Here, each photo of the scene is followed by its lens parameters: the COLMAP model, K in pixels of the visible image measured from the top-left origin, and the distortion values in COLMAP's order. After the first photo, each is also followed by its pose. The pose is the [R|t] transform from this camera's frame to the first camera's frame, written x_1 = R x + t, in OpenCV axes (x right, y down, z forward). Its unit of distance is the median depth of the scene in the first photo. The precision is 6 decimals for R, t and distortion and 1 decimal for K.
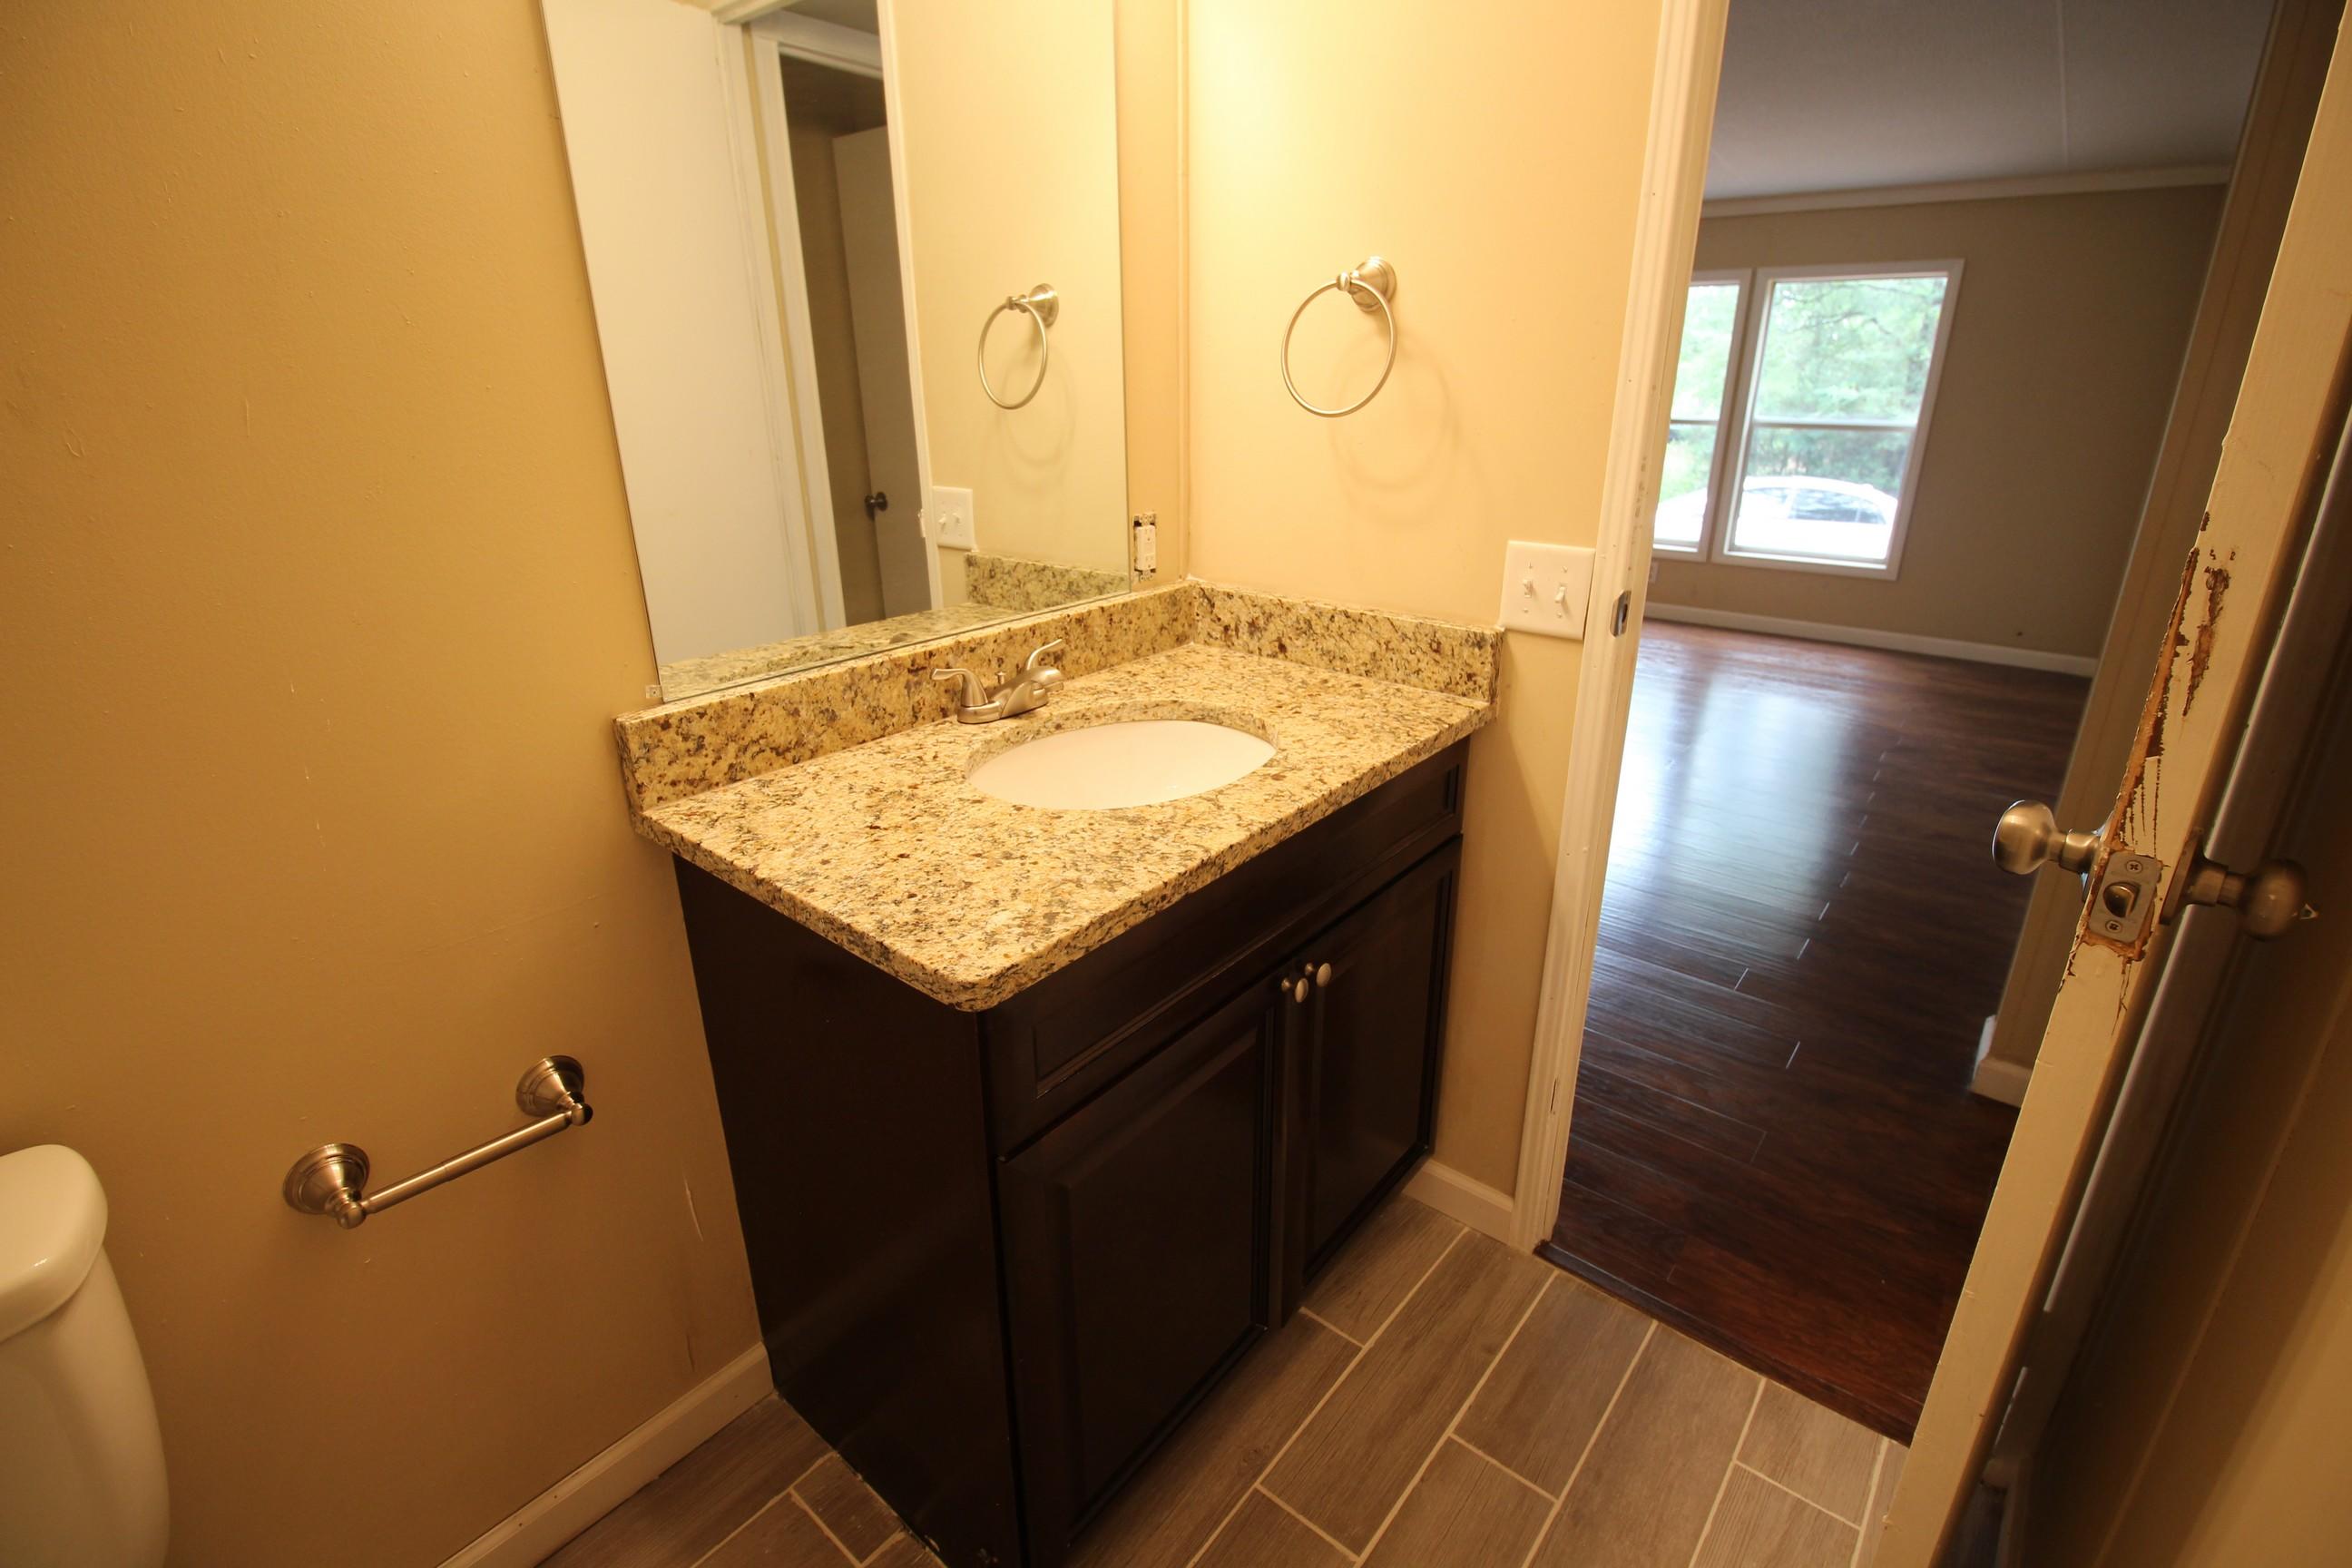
lens RADIAL K [[1089.0, 0, 1173.5], [0, 1089.0, 764.4], [0, 0, 1]] dist [-0.001189, -0.010791]
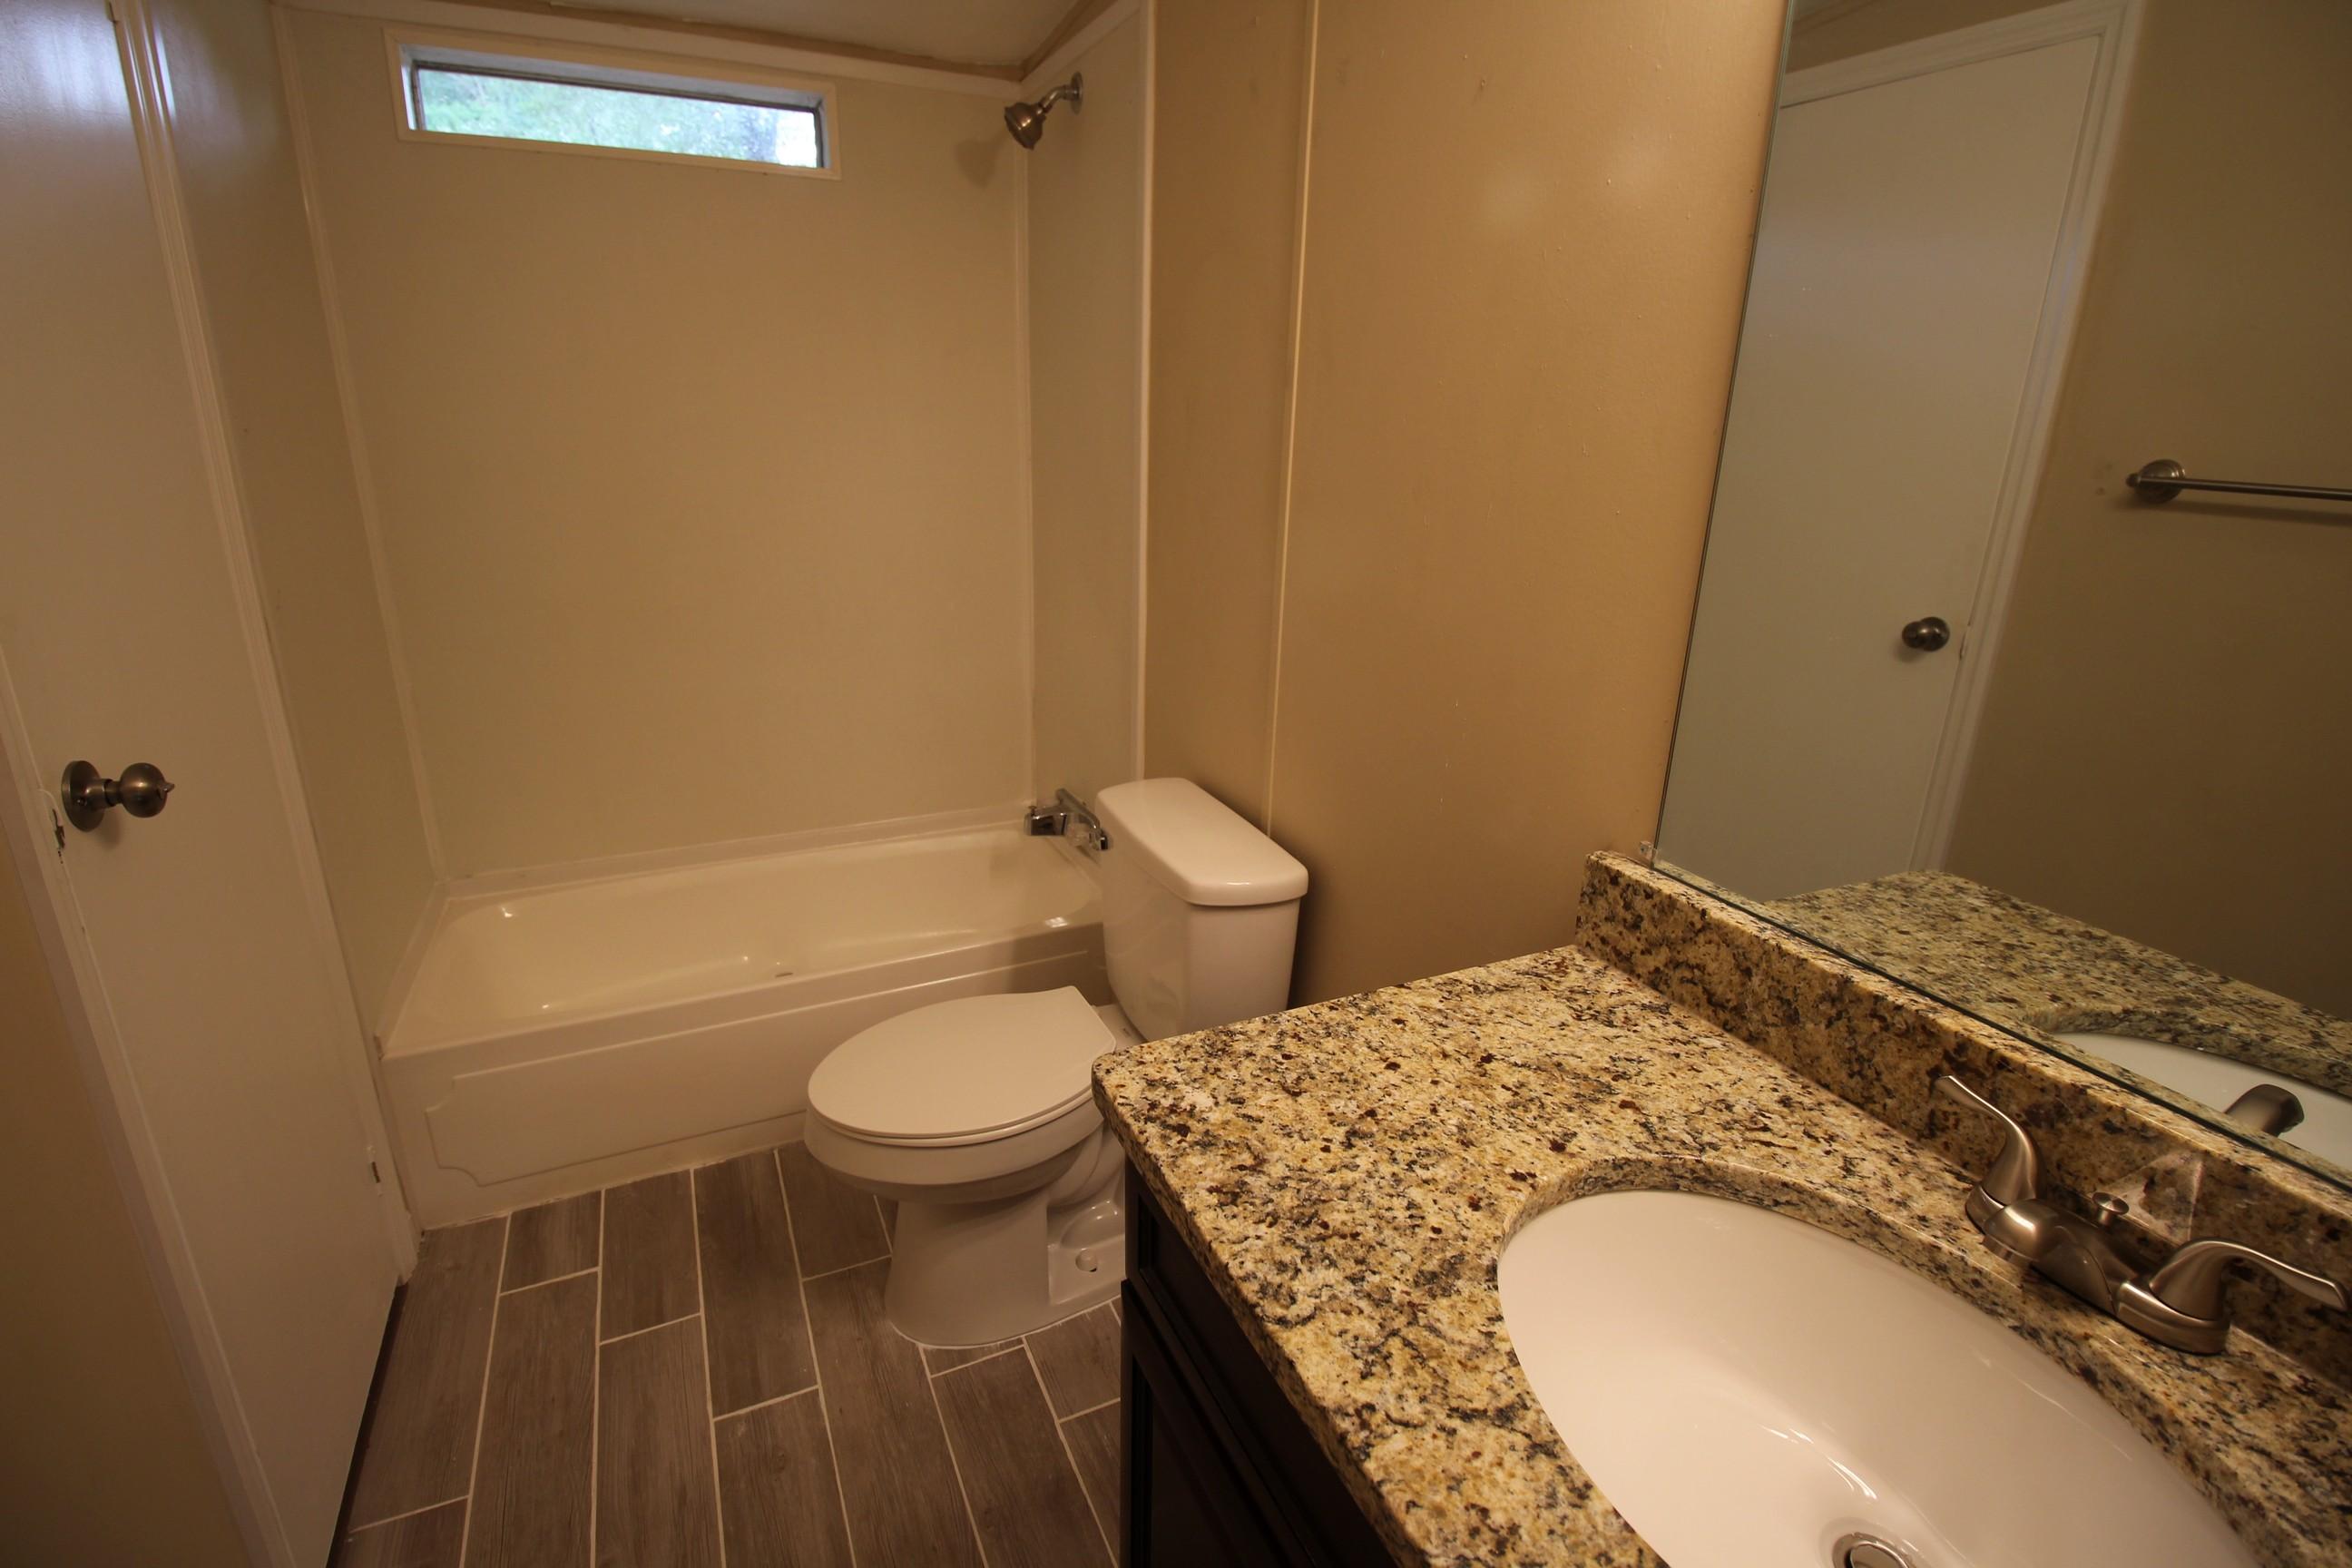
lens RADIAL K [[1089.0, 0, 1173.5], [0, 1089.0, 764.4], [0, 0, 1]] dist [-0.001189, -0.010791]
pose [[-0.427624, 0.270002, -0.862691, 0.408578], [-0.334516, 0.839334, 0.428507, -0.346687], [0.839784, 0.471824, -0.268599, 0.797766]]
